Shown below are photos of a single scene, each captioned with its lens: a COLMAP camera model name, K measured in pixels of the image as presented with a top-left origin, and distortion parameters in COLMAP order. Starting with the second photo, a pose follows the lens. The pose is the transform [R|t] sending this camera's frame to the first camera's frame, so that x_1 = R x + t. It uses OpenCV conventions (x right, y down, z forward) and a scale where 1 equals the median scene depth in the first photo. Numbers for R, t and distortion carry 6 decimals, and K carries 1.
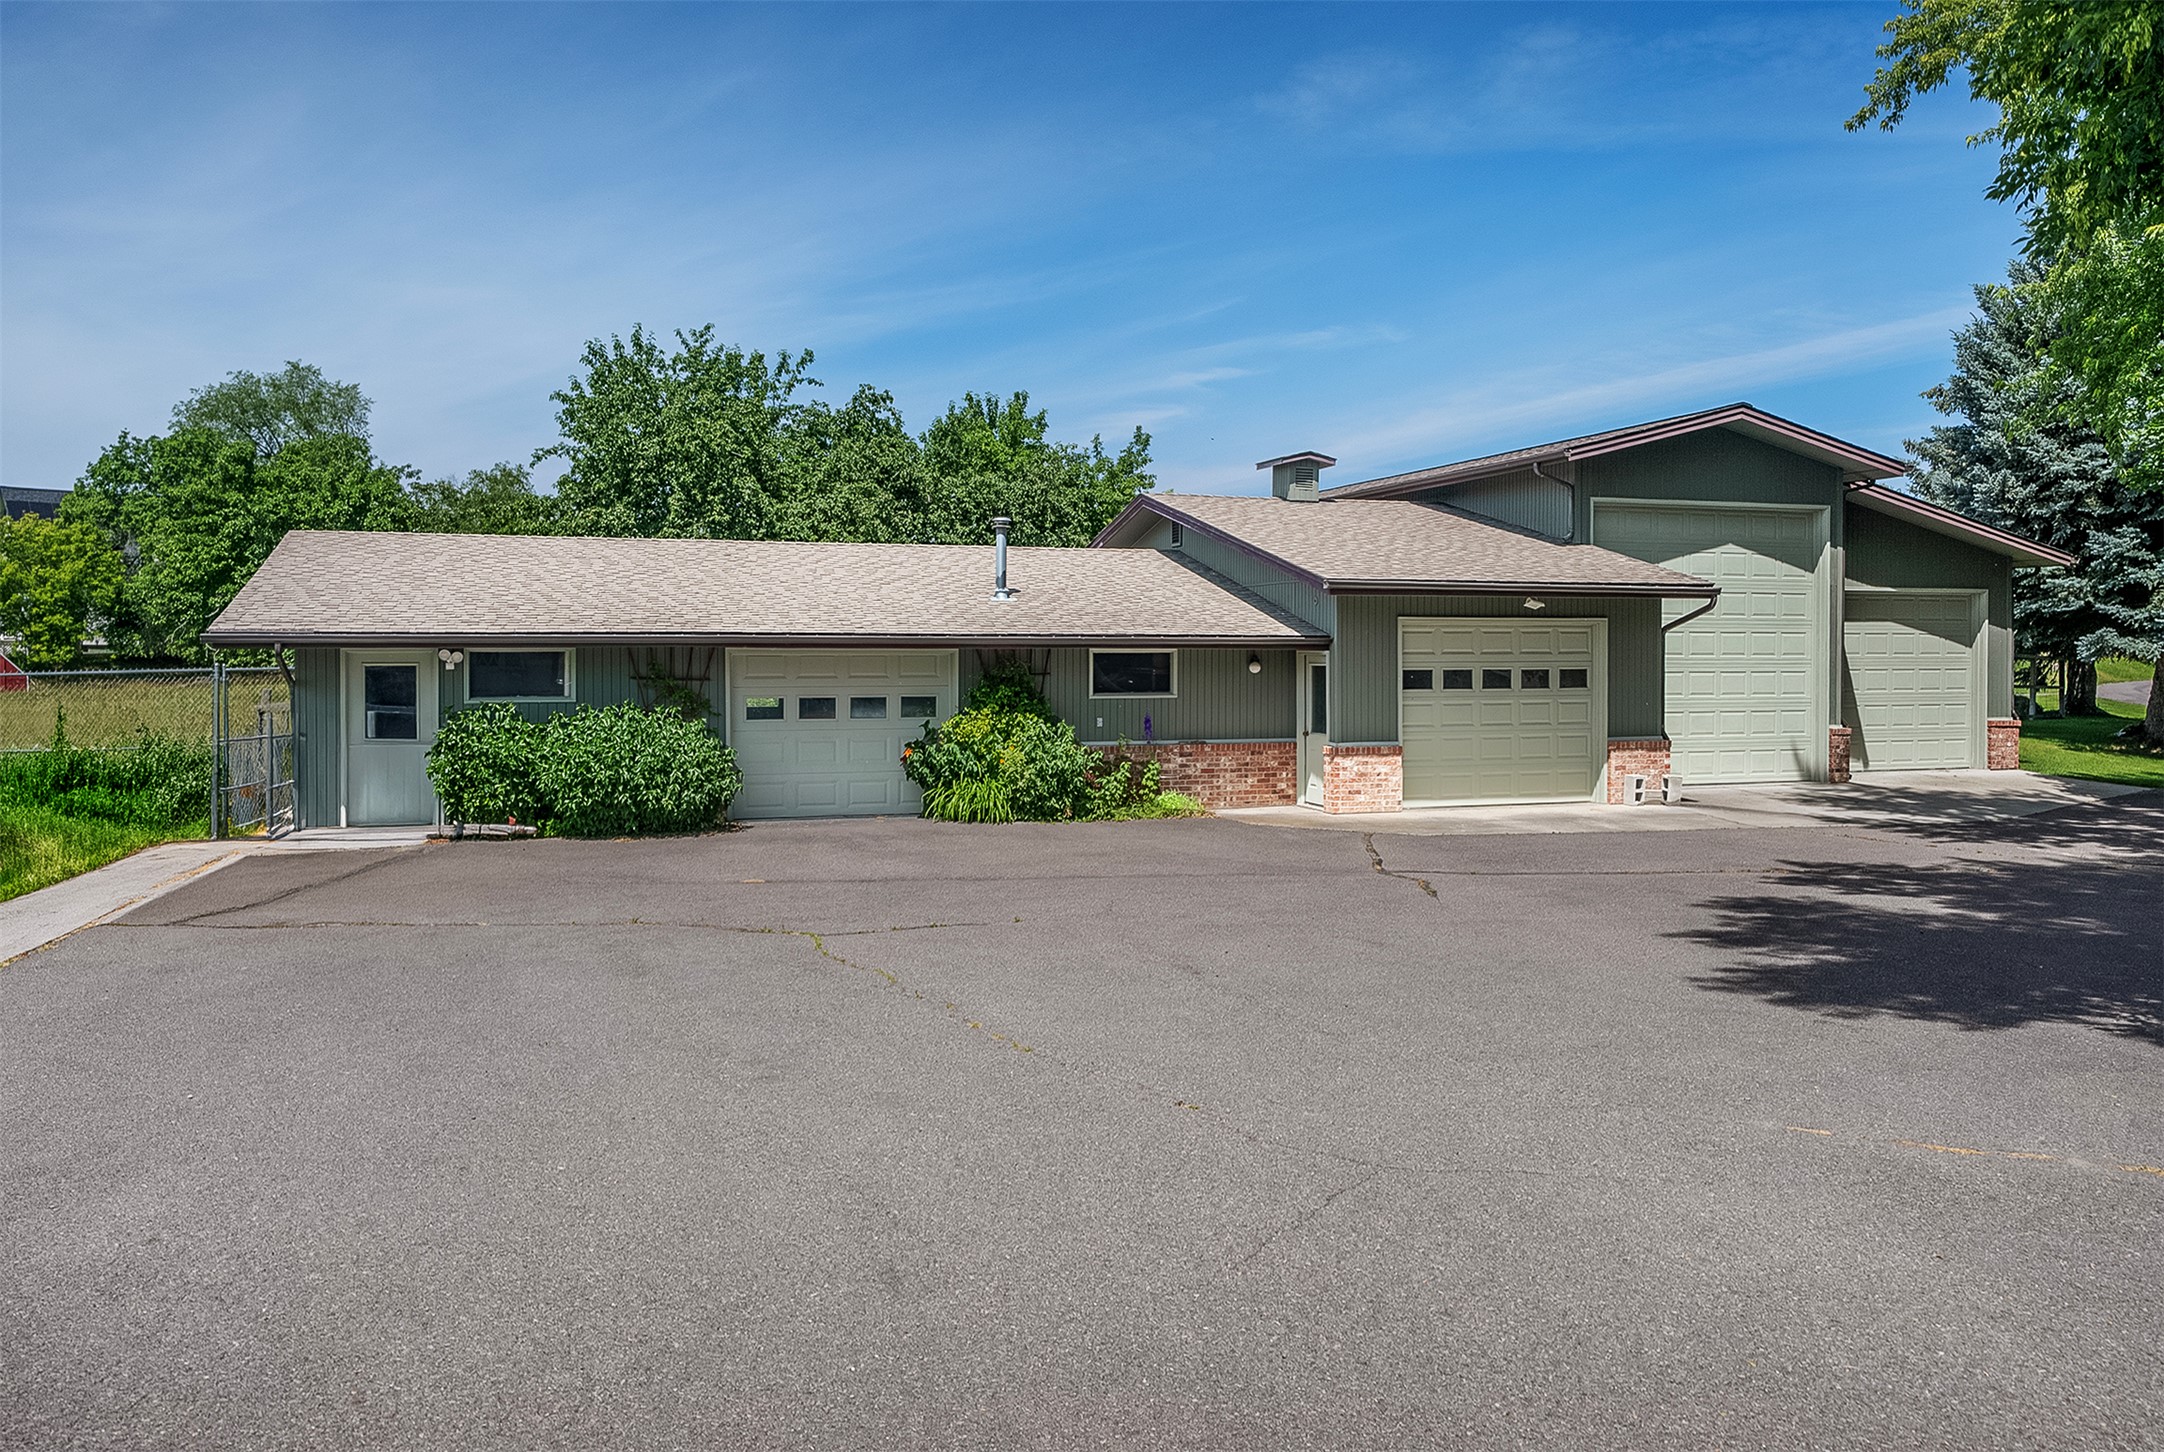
lens RADIAL K [[1515.2, 0, 1080.2], [0, 1515.2, 717.7], [0, 0, 1]] dist [-0.000438, -0.004771]
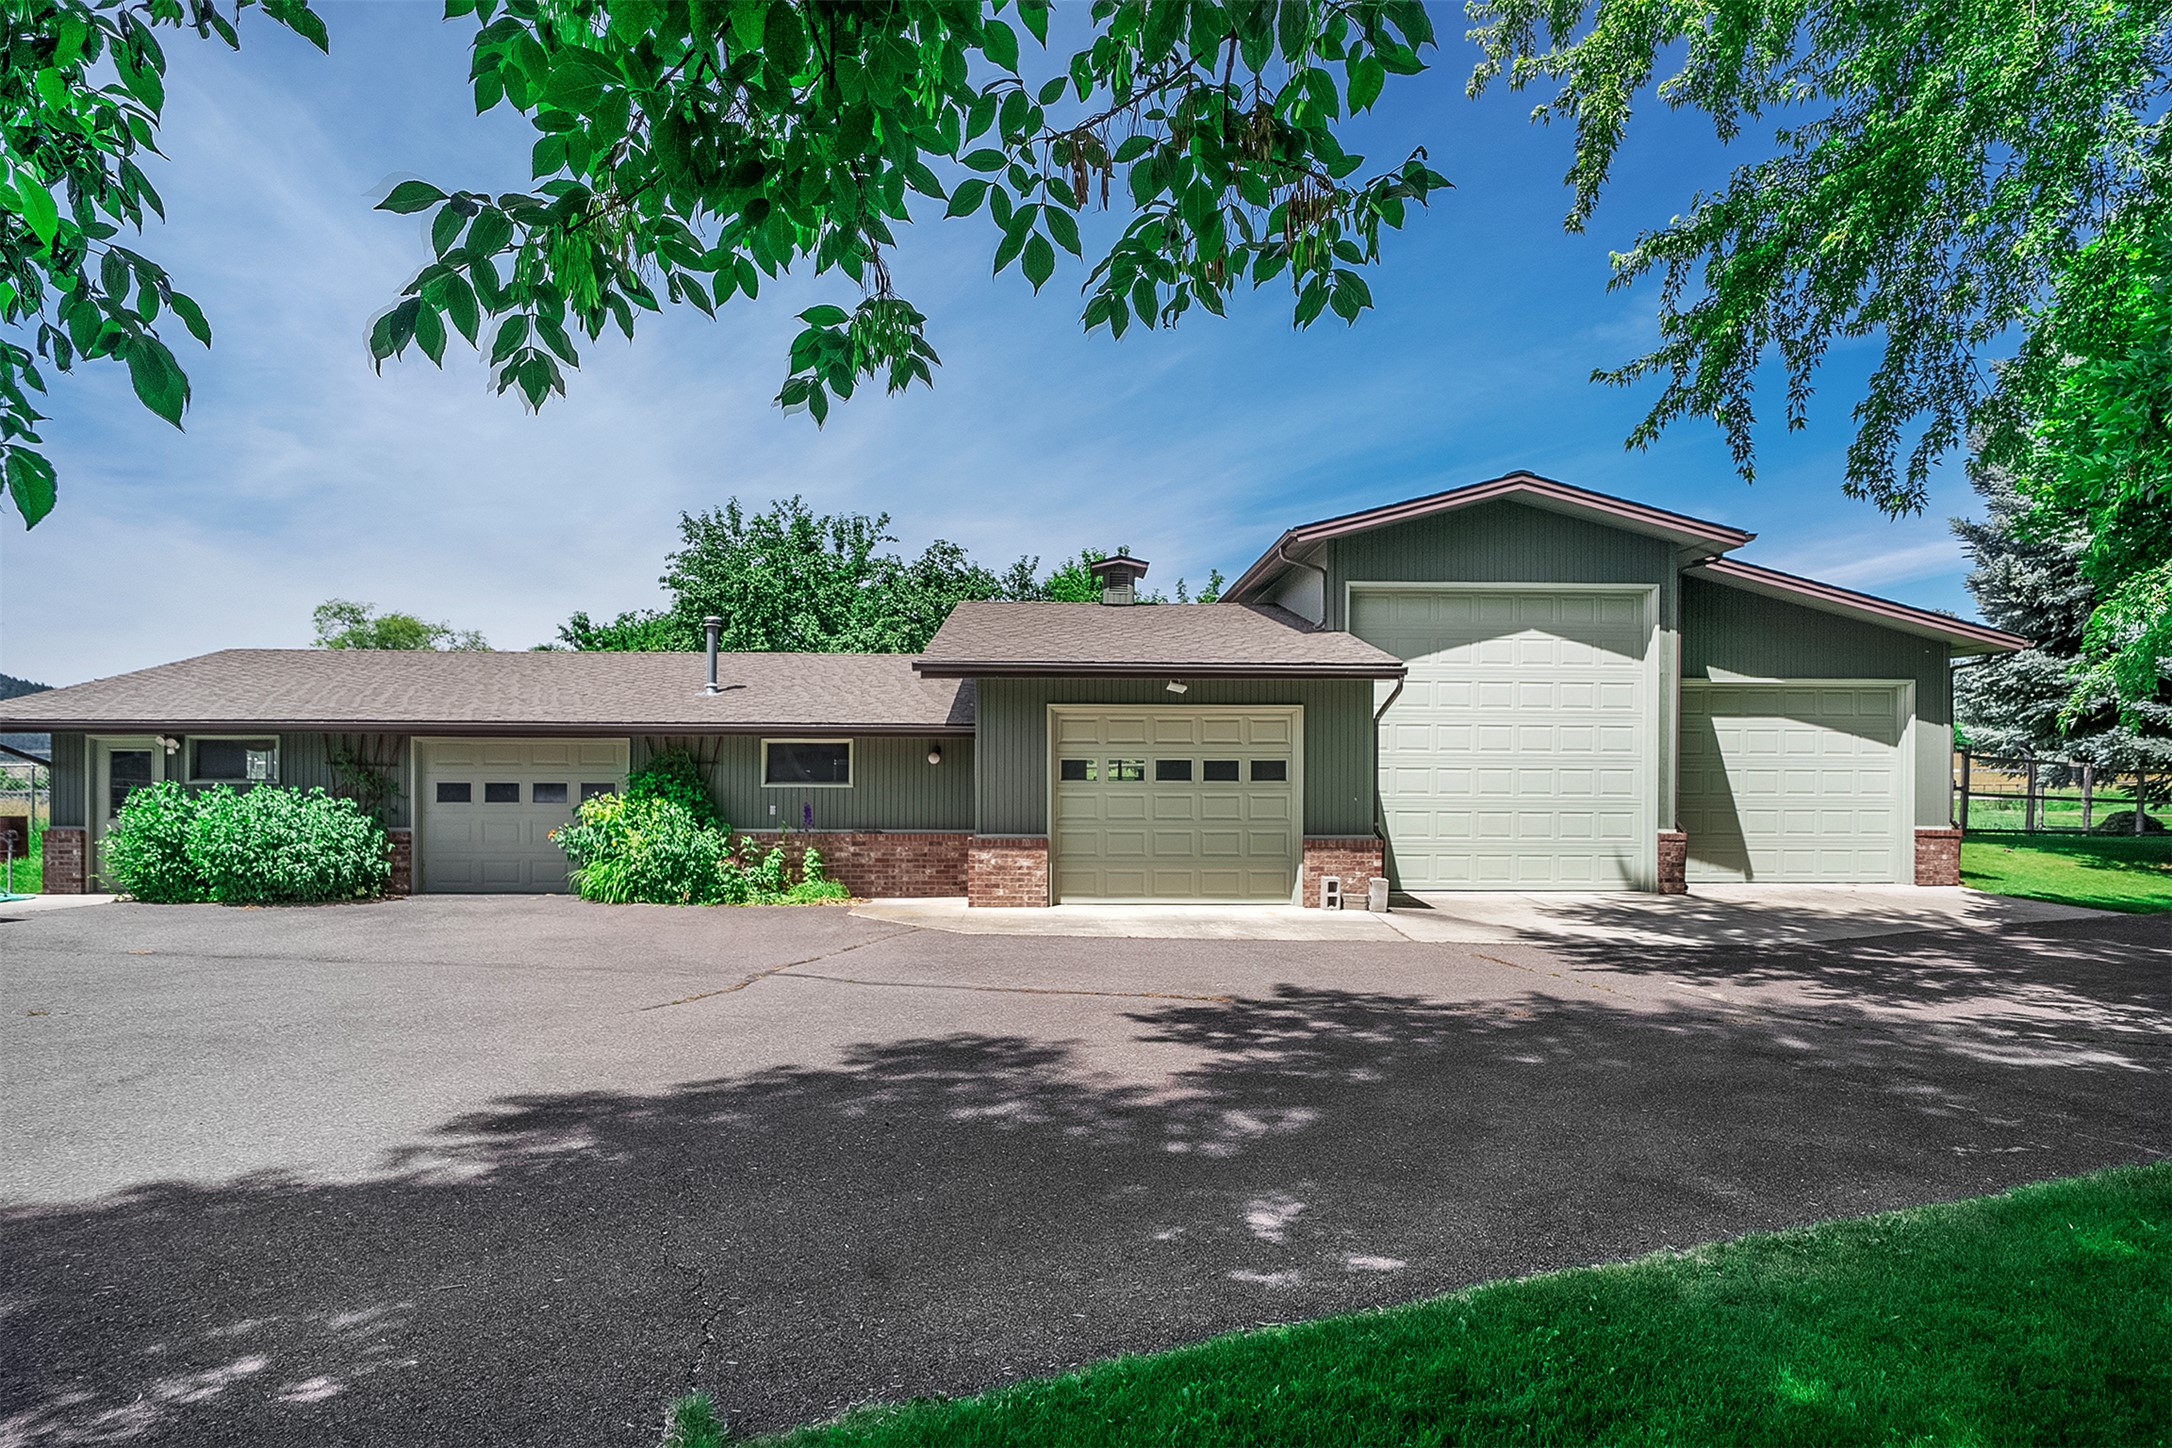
lens RADIAL K [[1130.2, 0, 1079.0], [0, 1130.2, 828.8], [0, 0, 1]] dist [0.006053, 0.002935]
pose [[0.962189, 0.017299, -0.271833, 0.402268], [-0.016575, 0.999850, 0.004957, 0.007924], [0.271878, -0.000264, 0.962332, 0.301649]]
